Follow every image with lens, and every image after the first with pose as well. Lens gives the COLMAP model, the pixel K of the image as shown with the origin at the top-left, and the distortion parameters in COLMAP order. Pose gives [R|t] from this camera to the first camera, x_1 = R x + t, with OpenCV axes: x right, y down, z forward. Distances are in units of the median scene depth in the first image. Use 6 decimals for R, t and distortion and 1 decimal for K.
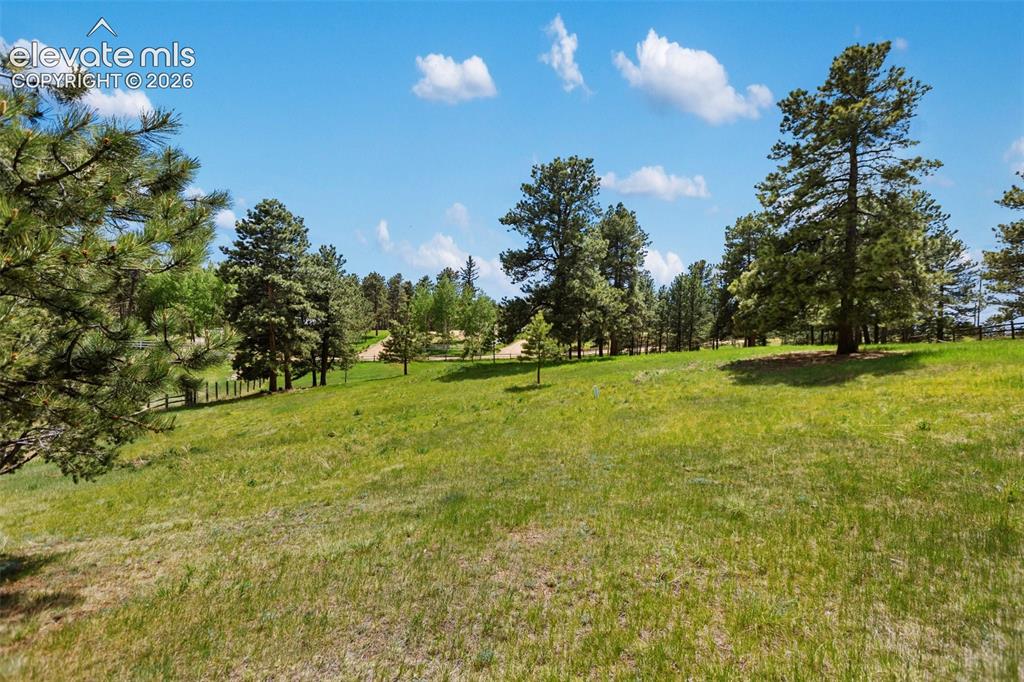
lens RADIAL K [[467.4, 0, 487.9], [0, 467.4, 335.2], [0, 0, 1]] dist [-0.001518, -0.000704]
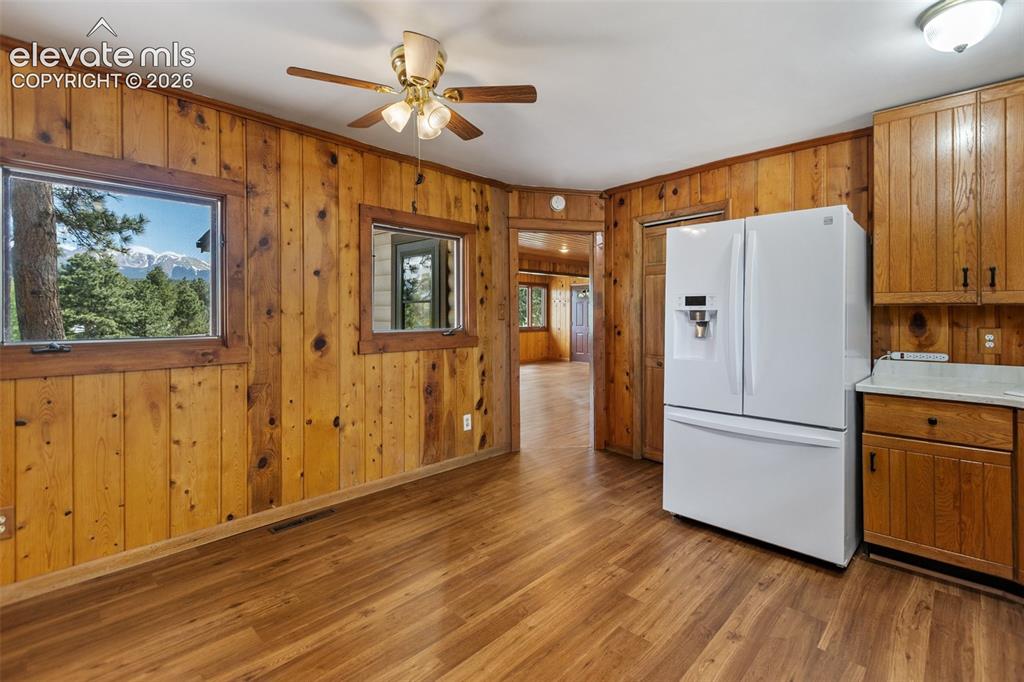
lens RADIAL K [[467.4, 0, 498.6], [0, 467.4, 310.0], [0, 0, 1]] dist [-0.001518, -0.000704]
pose [[0.968350, -0.057753, 0.242823, 0.305879], [0.059903, 0.998203, -0.001474, -0.065758], [-0.242302, 0.015974, 0.970069, -0.482174]]
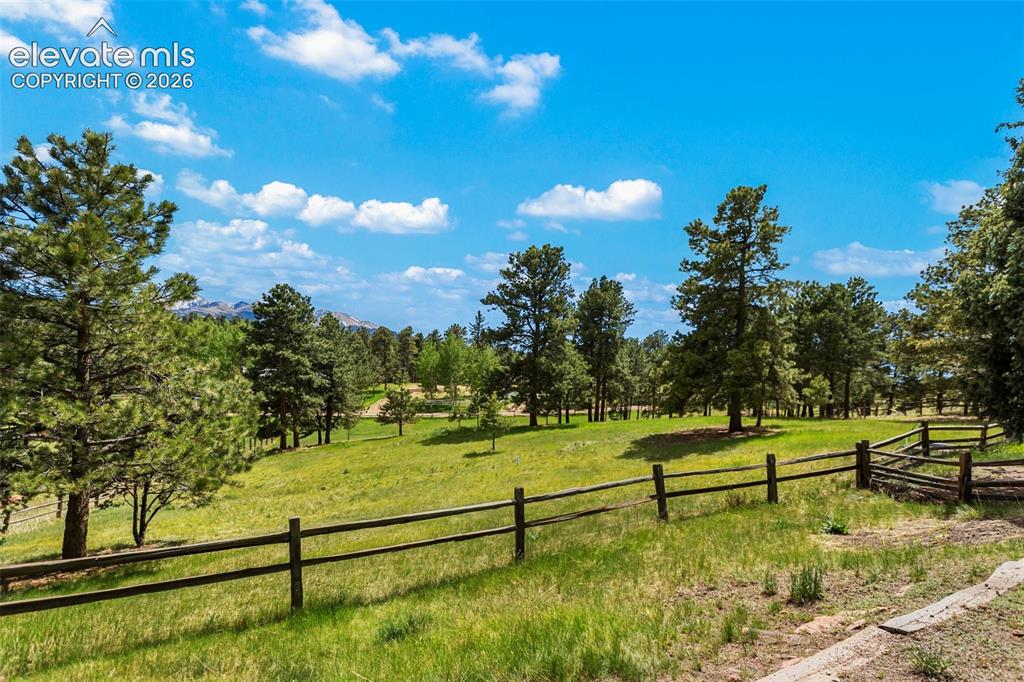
lens RADIAL K [[507.9, 0, 485.5], [0, 507.9, 387.9], [0, 0, 1]] dist [-0.001734, 0.002139]
pose [[0.998425, 0.011025, -0.055000, 0.105565], [-0.010462, 0.999890, 0.010518, -0.049656], [0.055110, -0.009926, 0.998431, -0.222160]]
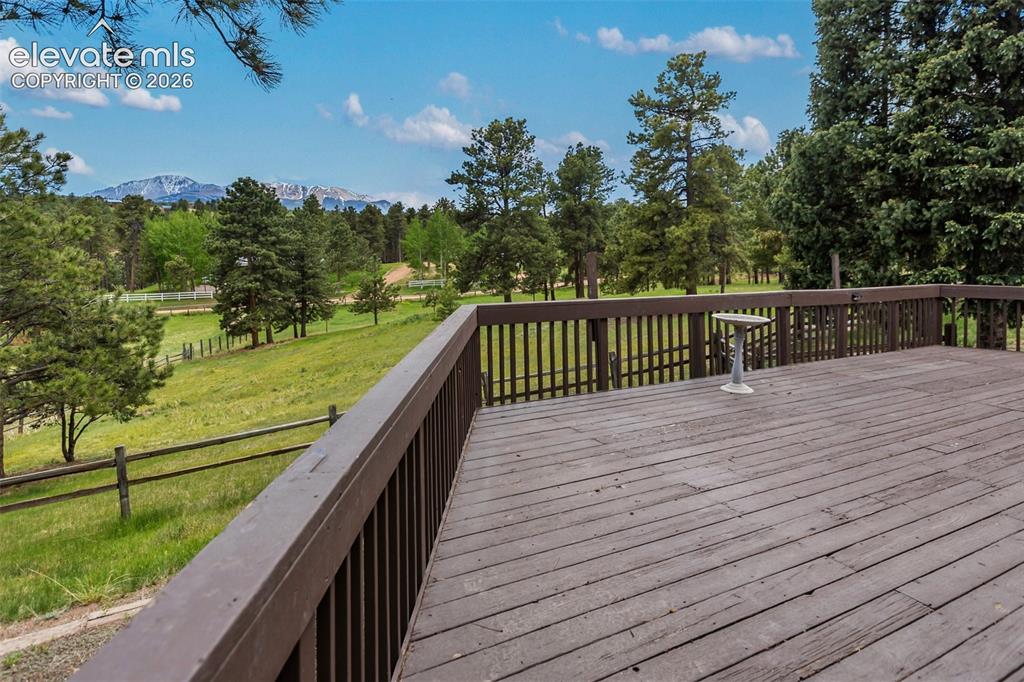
lens RADIAL K [[552.5, 0, 467.7], [0, 552.5, 249.7], [0, 0, 1]] dist [-0.002755, -0.000037]
pose [[0.992562, -0.055740, -0.108230, 0.203998], [0.055338, 0.998445, -0.006721, -0.075029], [0.108436, 0.000682, 0.994103, -0.266624]]
